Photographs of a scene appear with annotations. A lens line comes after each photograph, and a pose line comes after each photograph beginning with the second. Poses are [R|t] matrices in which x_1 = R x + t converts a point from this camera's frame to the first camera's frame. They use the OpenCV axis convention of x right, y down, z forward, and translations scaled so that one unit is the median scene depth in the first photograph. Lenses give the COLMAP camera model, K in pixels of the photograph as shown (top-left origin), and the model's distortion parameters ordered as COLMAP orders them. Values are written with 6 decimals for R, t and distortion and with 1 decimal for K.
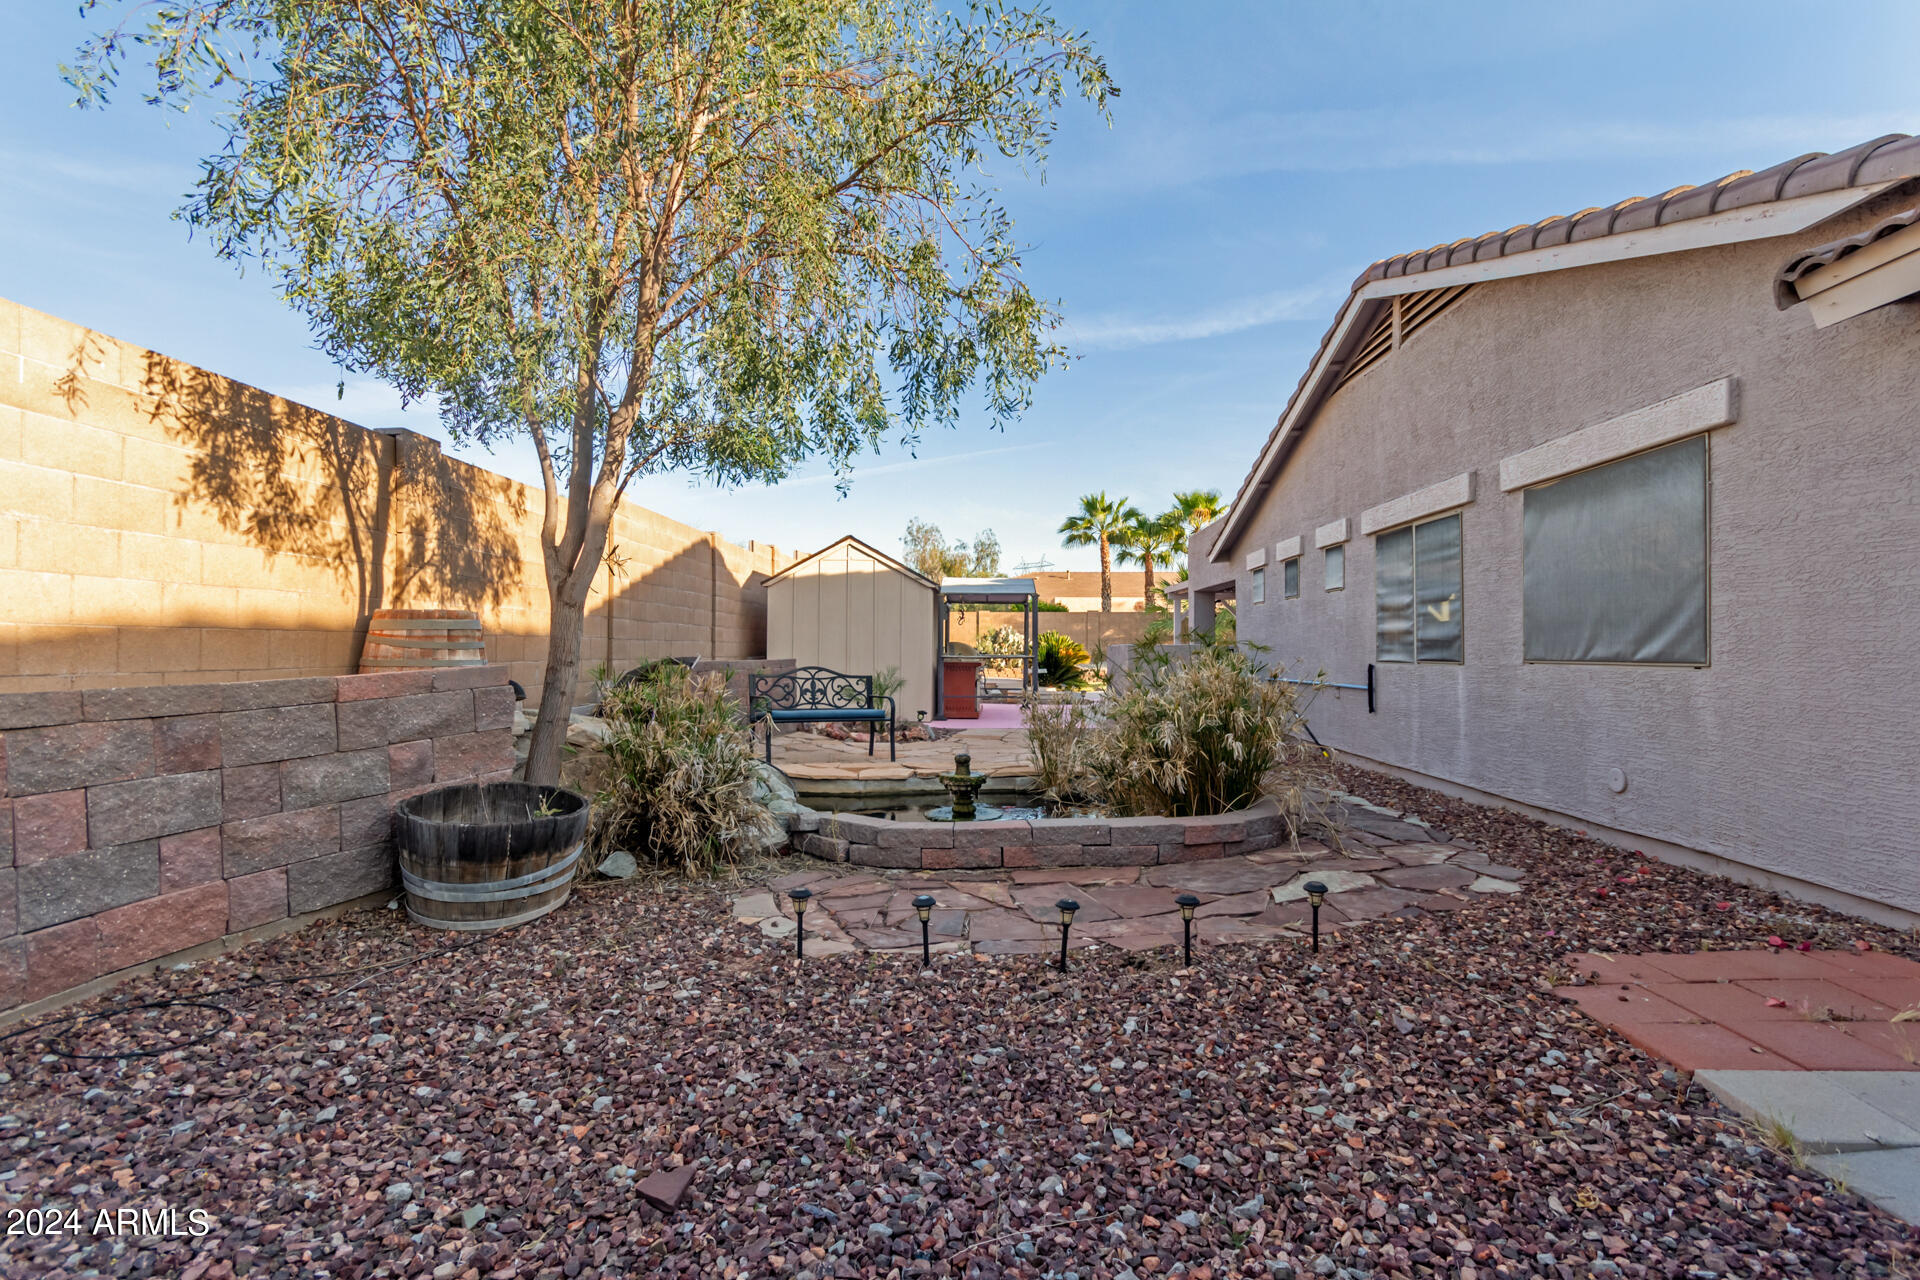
lens RADIAL K [[897.2, 0, 961.5], [0, 897.2, 650.1], [0, 0, 1]] dist [0.004329, 0.000177]
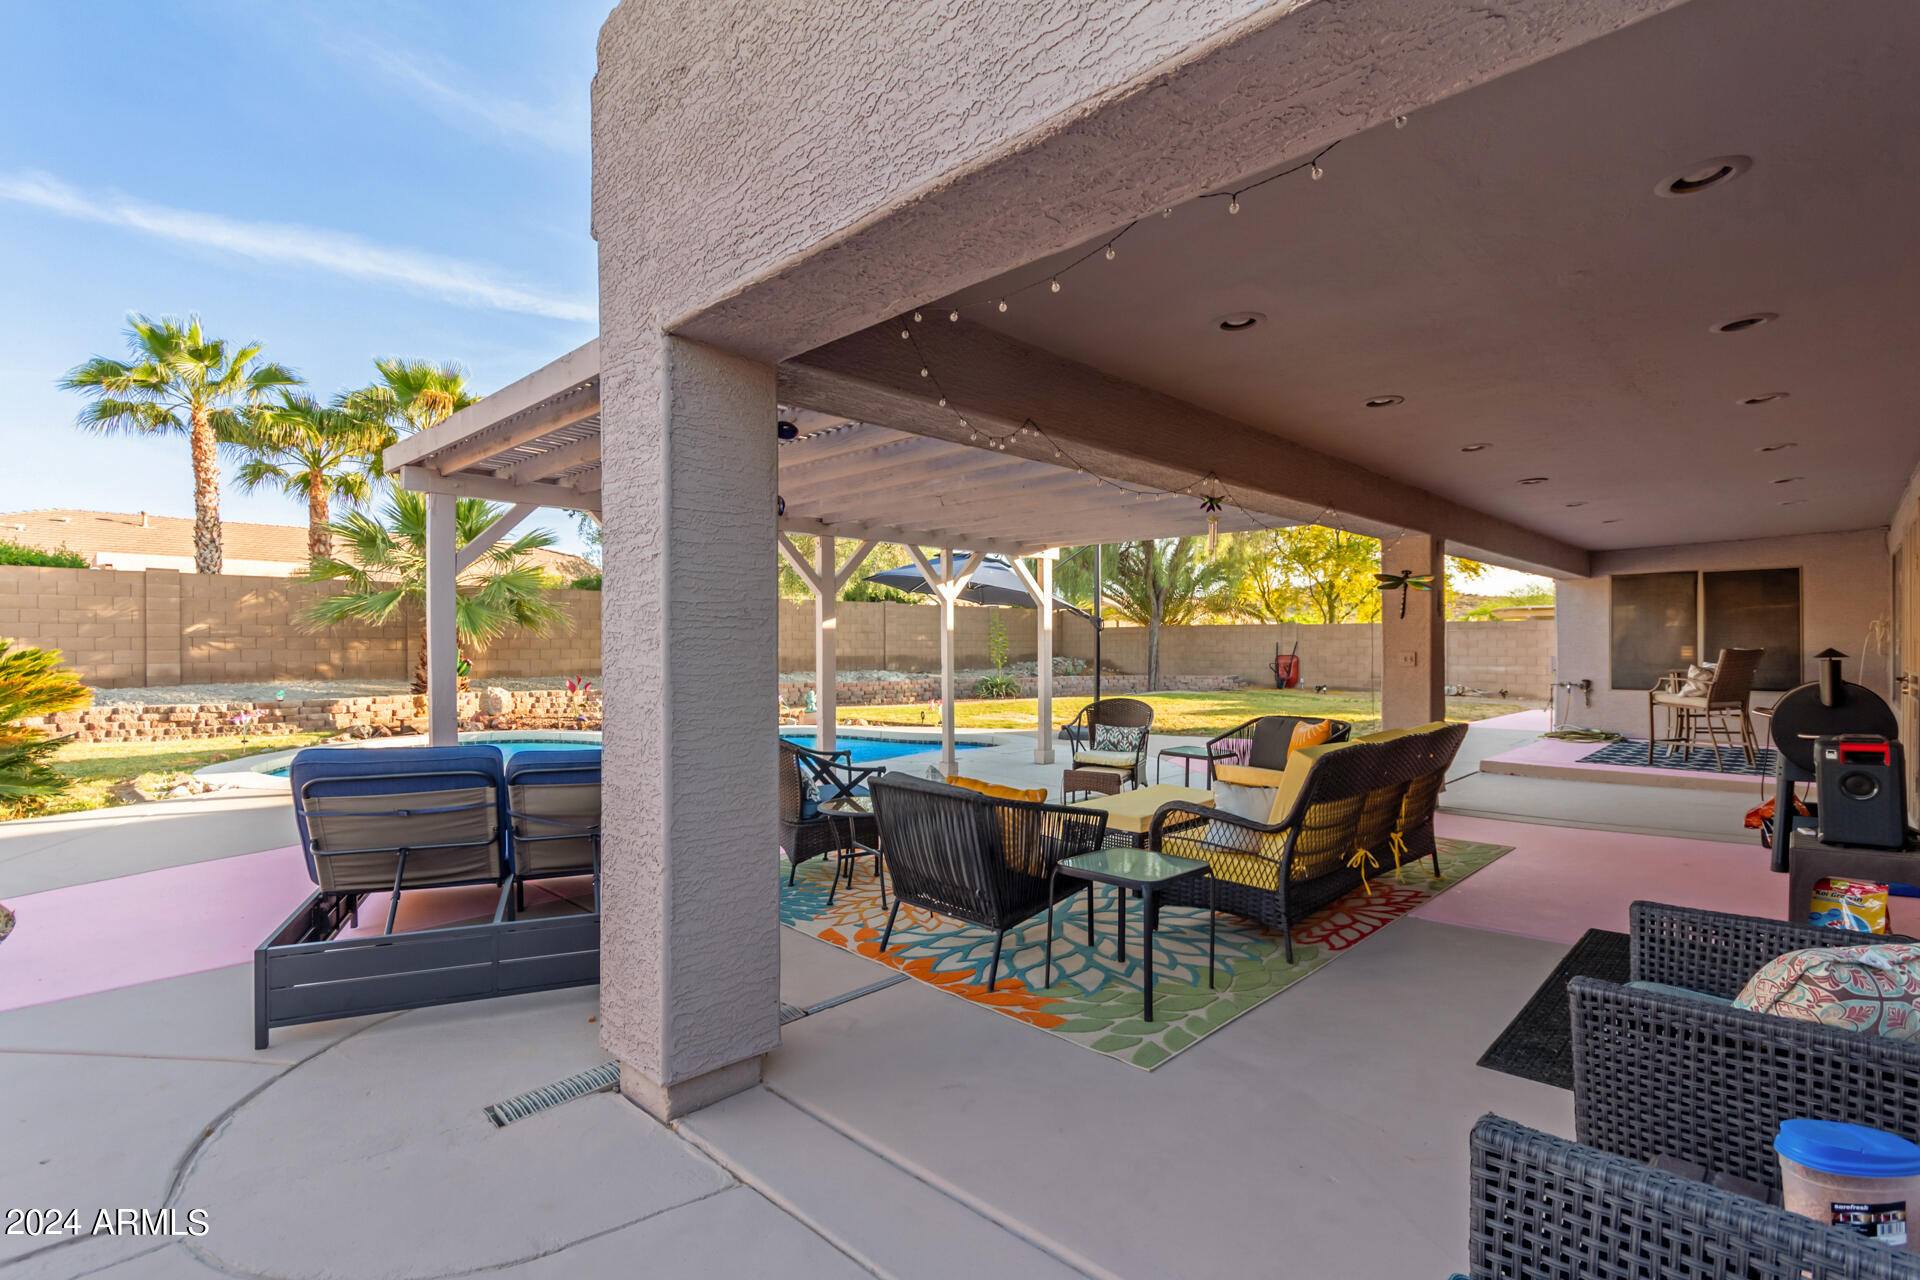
lens RADIAL K [[897.2, 0, 960.9], [0, 897.2, 643.0], [0, 0, 1]] dist [0.004329, 0.000177]
pose [[0.678275, -0.000543, 0.734808, 0.081653], [0.002970, 0.999994, -0.002002, -0.005997], [-0.734802, 0.003540, 0.678272, 0.386136]]
